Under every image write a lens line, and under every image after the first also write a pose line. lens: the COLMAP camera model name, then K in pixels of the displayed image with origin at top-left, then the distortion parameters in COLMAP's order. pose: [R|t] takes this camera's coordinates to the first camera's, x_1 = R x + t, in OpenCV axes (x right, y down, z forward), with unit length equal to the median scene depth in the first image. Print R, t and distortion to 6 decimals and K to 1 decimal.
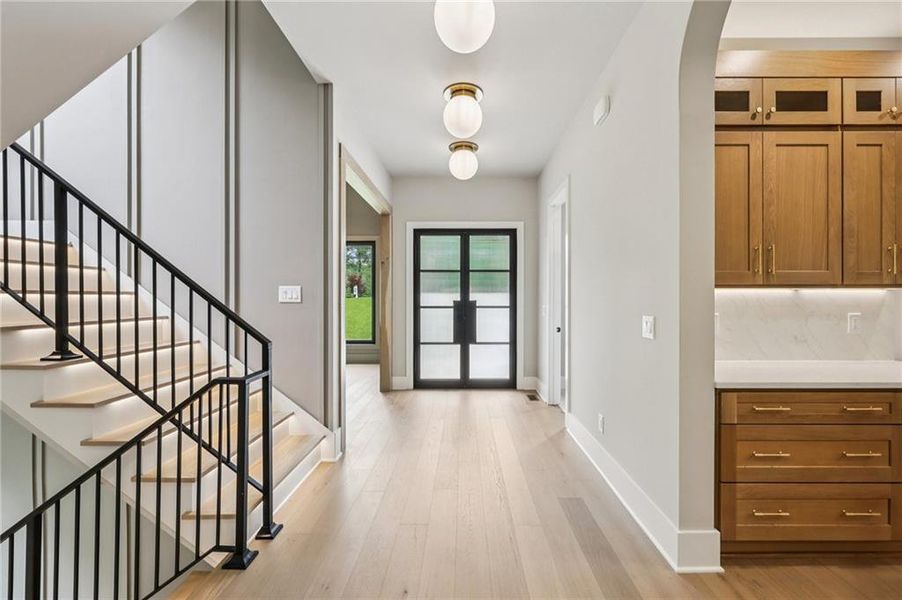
lens RADIAL K [[377.8, 0, 467.1], [0, 377.8, 300.5], [0, 0, 1]] dist [0.004011, 0.000494]
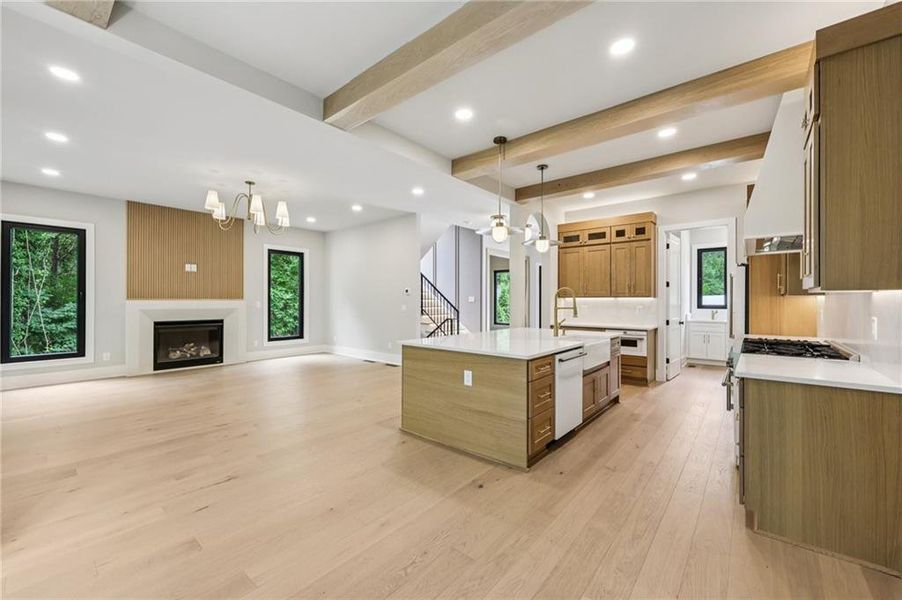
lens RADIAL K [[361.1, 0, 451.4], [0, 361.1, 300.2], [0, 0, 1]] dist [-0.000310, -0.000110]
pose [[0.766793, 0.001113, -0.641893, 0.745597], [-0.004305, 0.999985, -0.003409, 0.000585], [0.641879, 0.005377, 0.766787, -0.790028]]
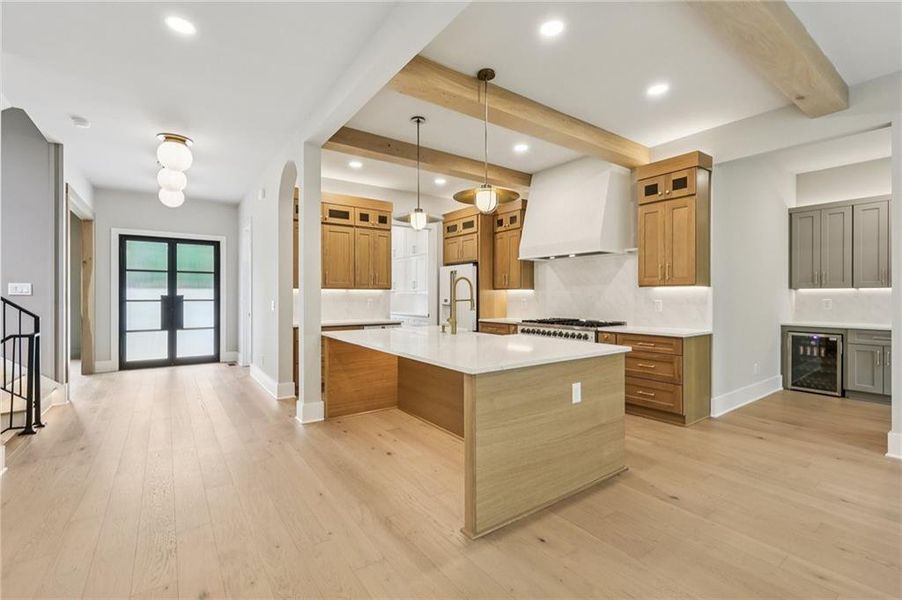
lens RADIAL K [[394.6, 0, 452.4], [0, 394.6, 296.5], [0, 0, 1]] dist [-0.003923, -0.000102]
pose [[0.814583, 0.000145, 0.580047, -0.007051], [0.001325, 0.999997, -0.002112, 0.008875], [-0.580046, 0.002489, 0.814580, -0.625687]]
